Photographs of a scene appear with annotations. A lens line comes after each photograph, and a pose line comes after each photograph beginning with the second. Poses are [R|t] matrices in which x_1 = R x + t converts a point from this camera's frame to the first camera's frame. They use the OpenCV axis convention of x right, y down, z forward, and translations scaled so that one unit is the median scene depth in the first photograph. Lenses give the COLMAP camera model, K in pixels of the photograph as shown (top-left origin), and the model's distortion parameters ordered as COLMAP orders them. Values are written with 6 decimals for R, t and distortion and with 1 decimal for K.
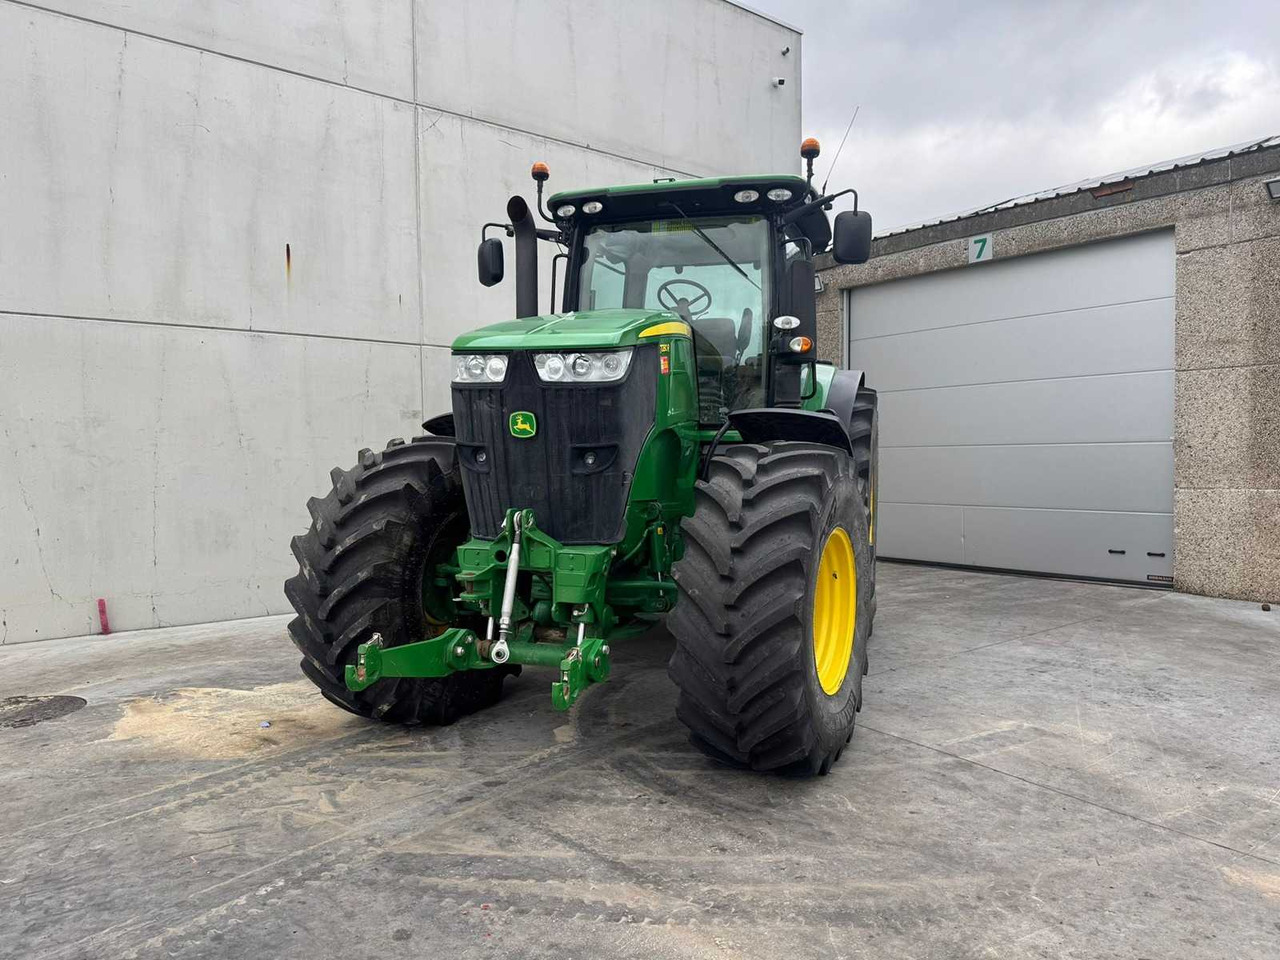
lens RADIAL K [[1047.4, 0, 635.9], [0, 1047.4, 477.5], [0, 0, 1]] dist [0.062668, -0.115286]
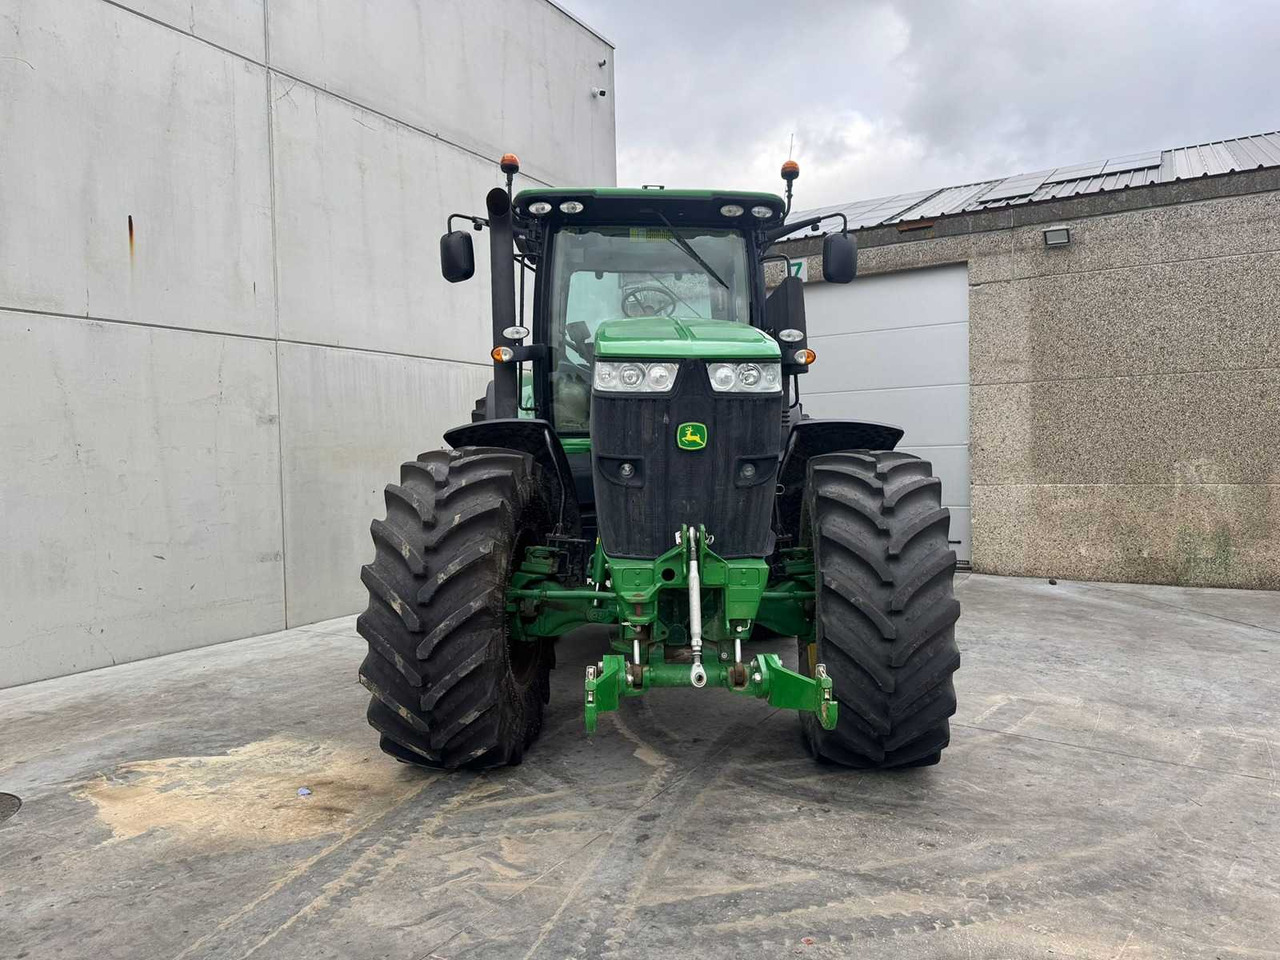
lens RADIAL K [[1045.7, 0, 638.1], [0, 1045.7, 463.6], [0, 0, 1]] dist [0.042286, -0.069655]
pose [[0.914109, -0.014428, 0.405211, -0.467734], [0.020100, 0.999750, -0.009746, -0.014721], [-0.404969, 0.017054, 0.914171, 0.127813]]
